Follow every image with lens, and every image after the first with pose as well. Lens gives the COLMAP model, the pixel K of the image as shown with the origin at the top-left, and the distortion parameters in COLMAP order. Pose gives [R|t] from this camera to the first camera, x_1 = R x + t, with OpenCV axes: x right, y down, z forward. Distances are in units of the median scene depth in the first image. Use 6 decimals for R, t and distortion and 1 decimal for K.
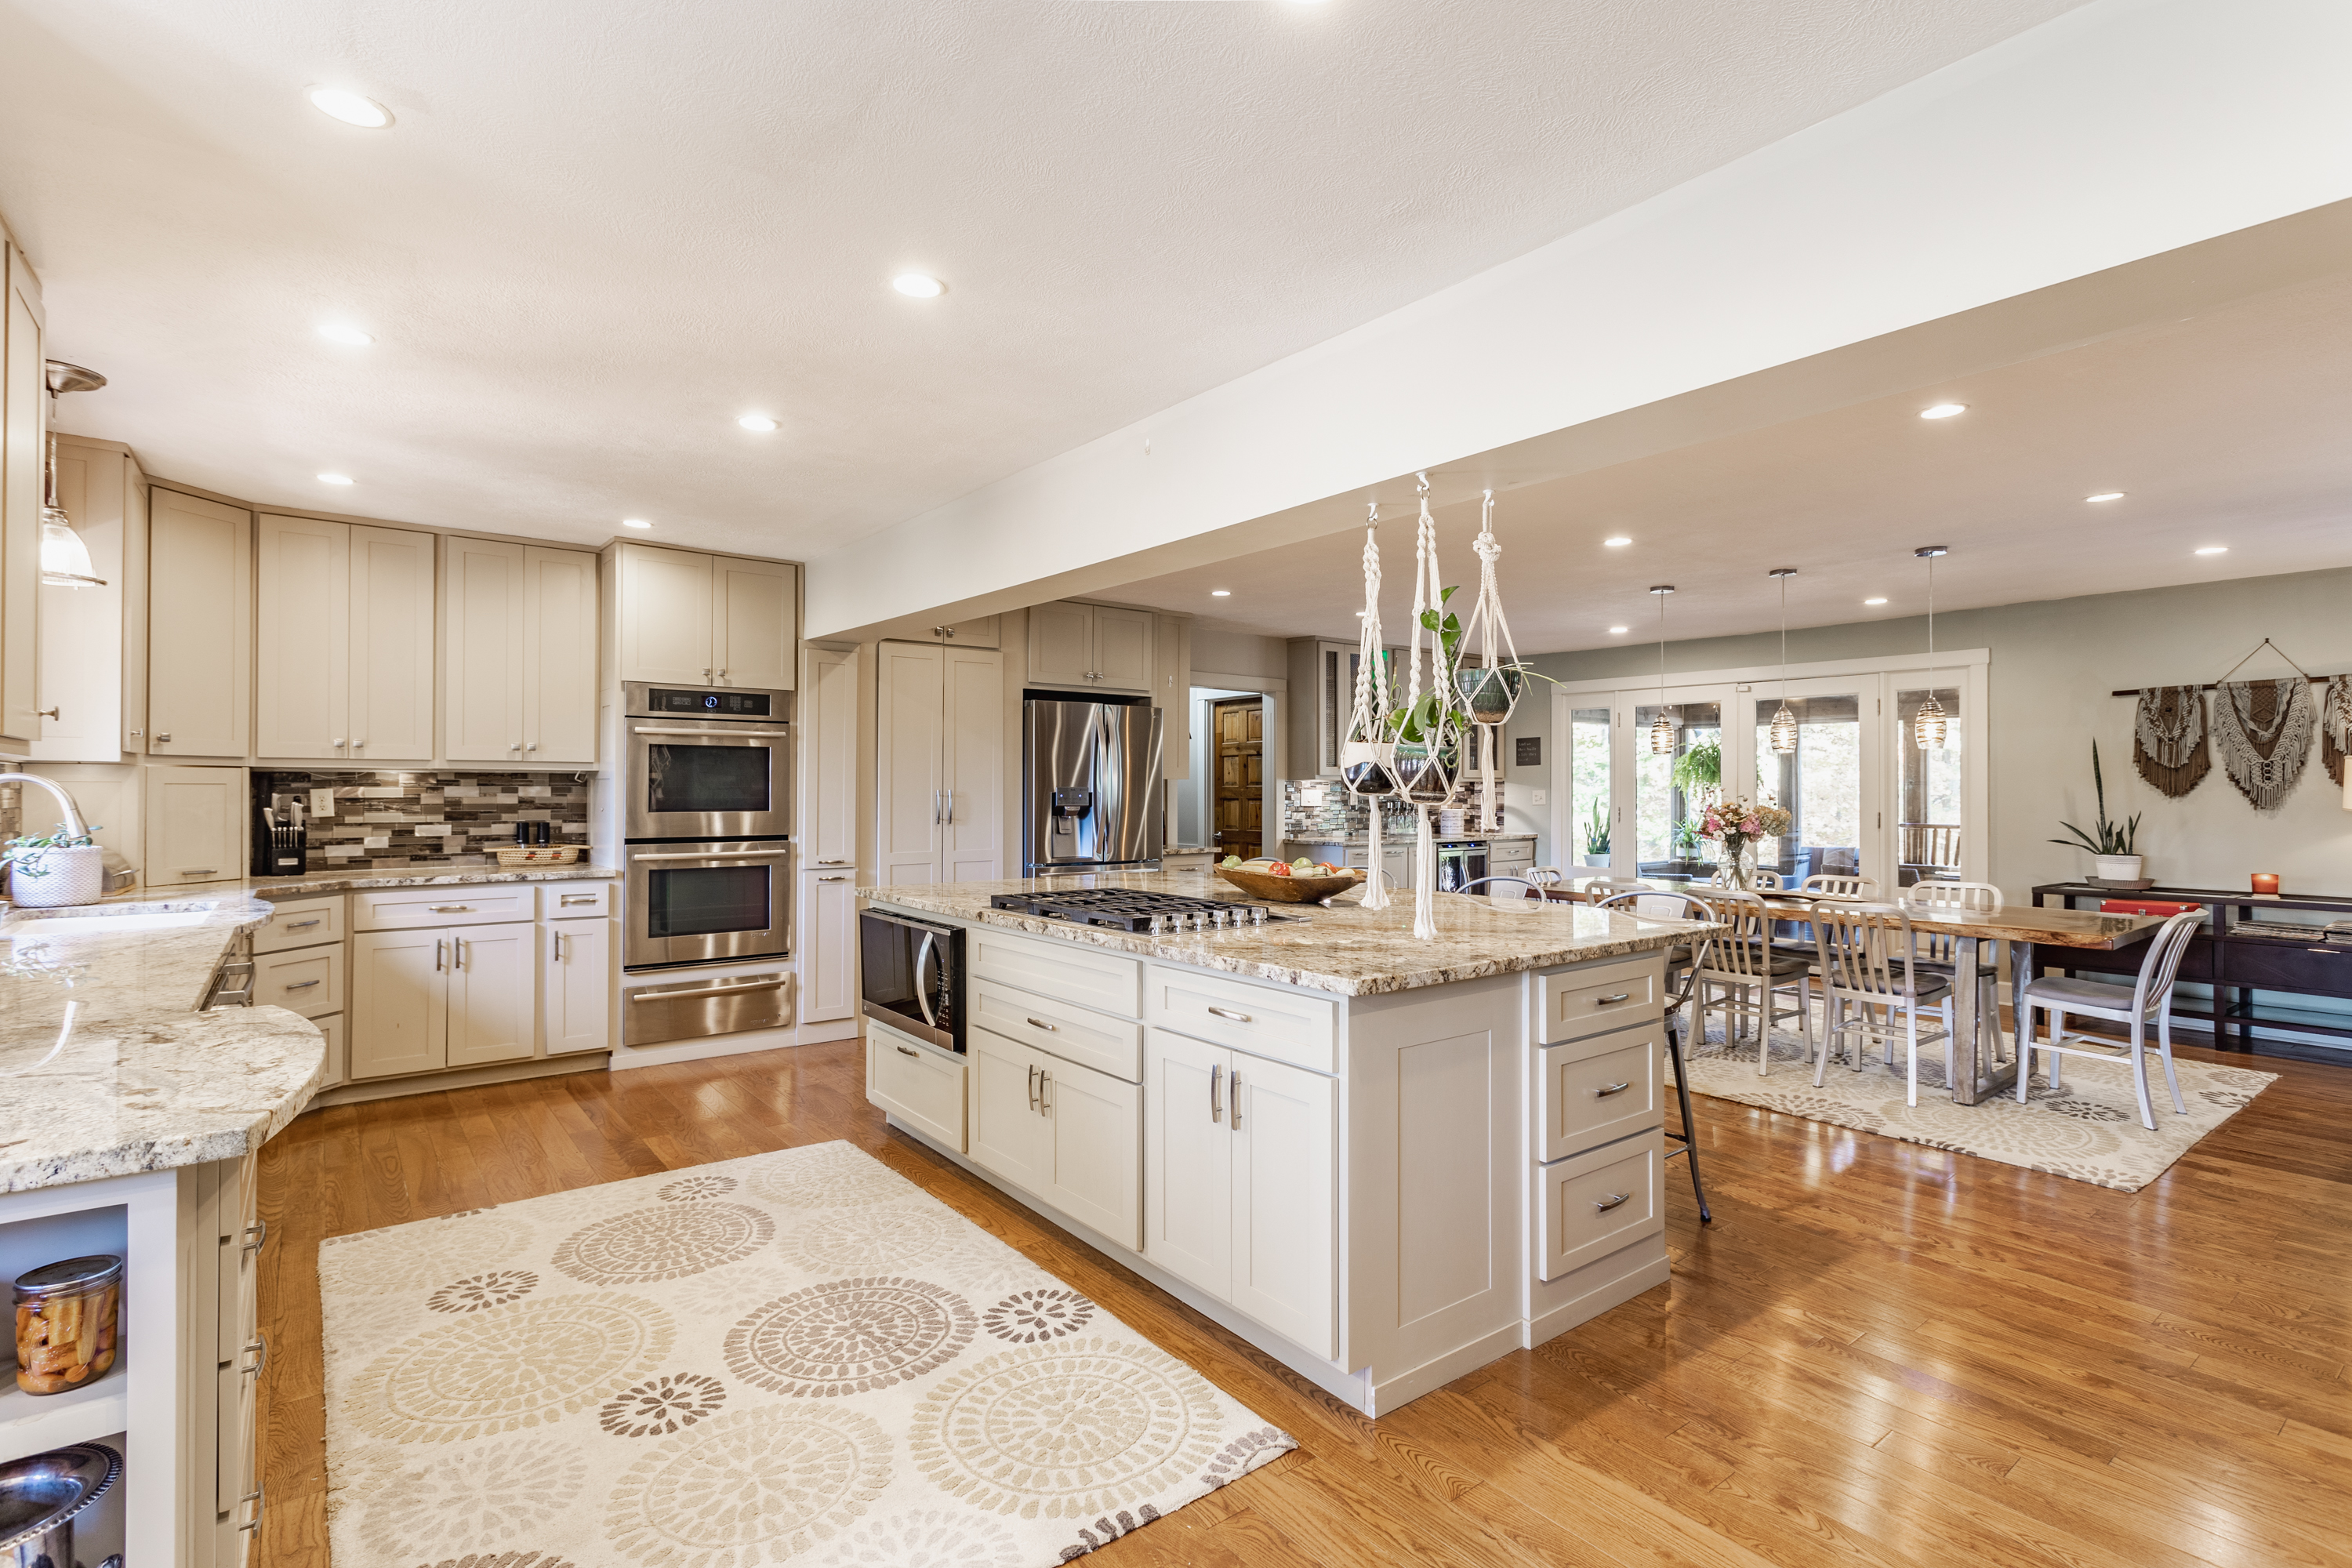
lens RADIAL K [[1110.1, 0, 1166.9], [0, 1110.1, 783.8], [0, 0, 1]] dist [0.005475, 0.000237]
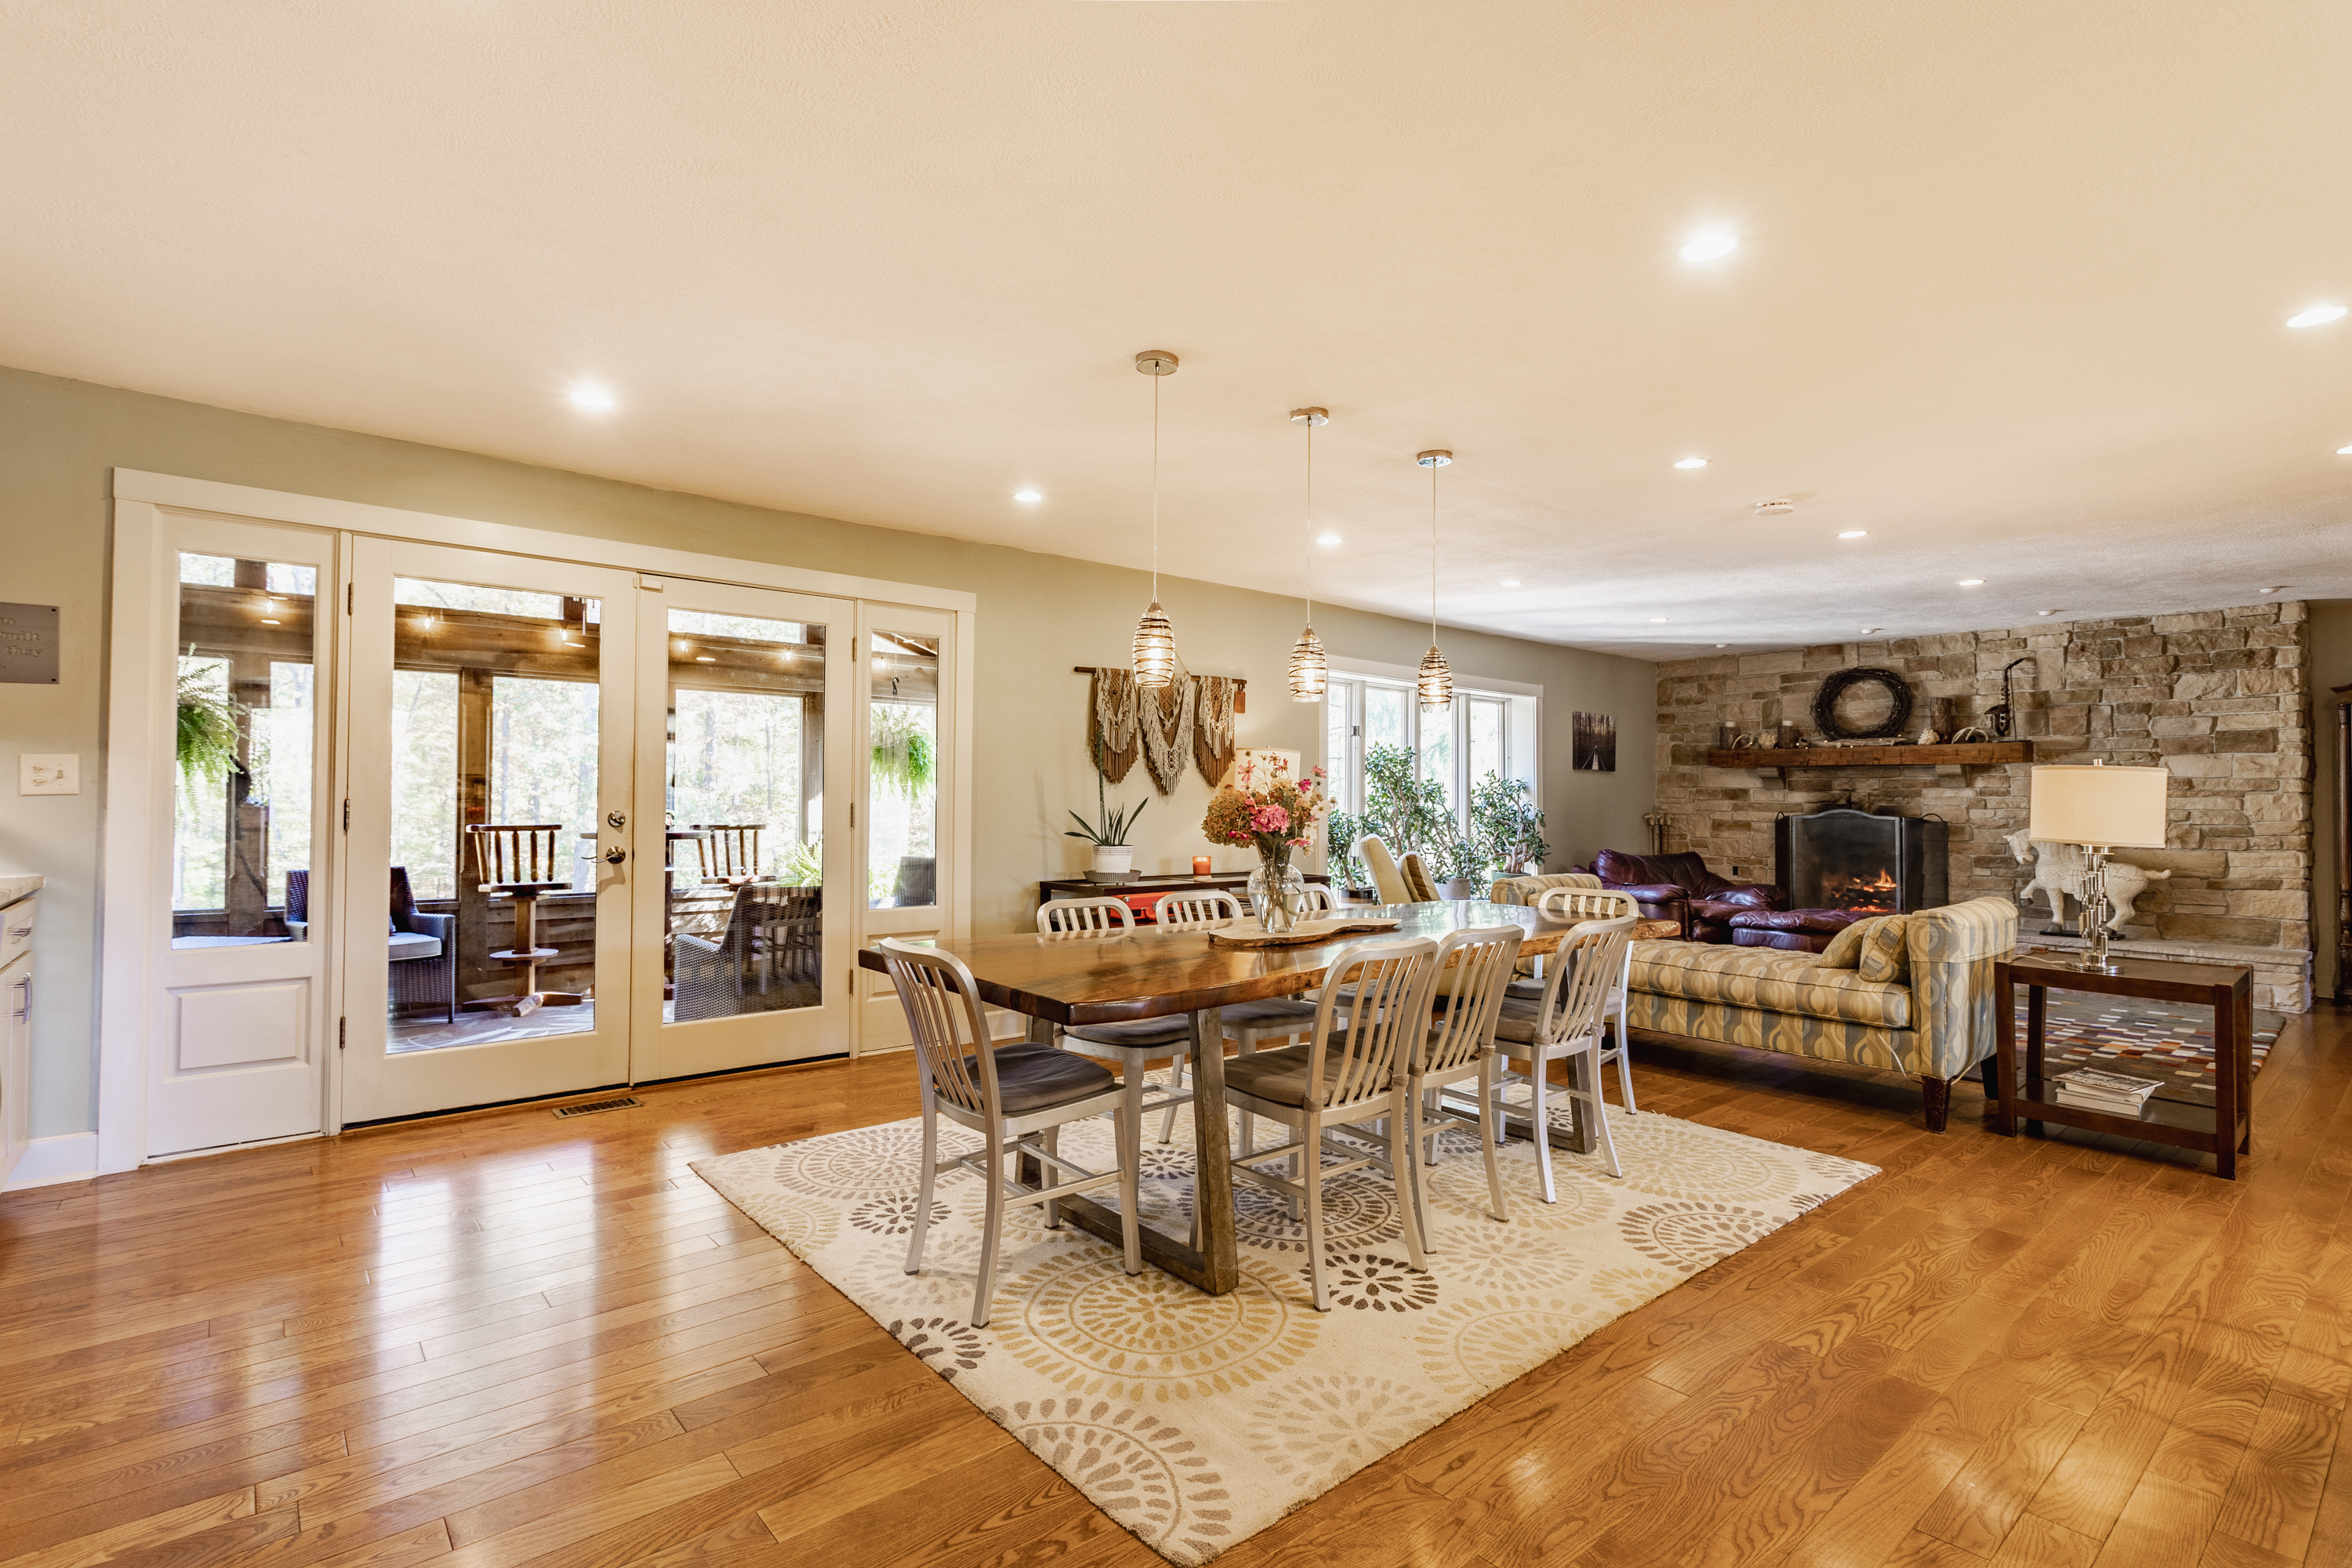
lens RADIAL K [[1107.7, 0, 1169.6], [0, 1107.7, 781.5], [0, 0, 1]] dist [0.004276, 0.000477]
pose [[-0.057190, 0.015437, 0.998244, -0.061959], [-0.011052, 0.999809, -0.016095, 0.029216], [-0.998302, -0.011953, -0.057009, 1.174150]]
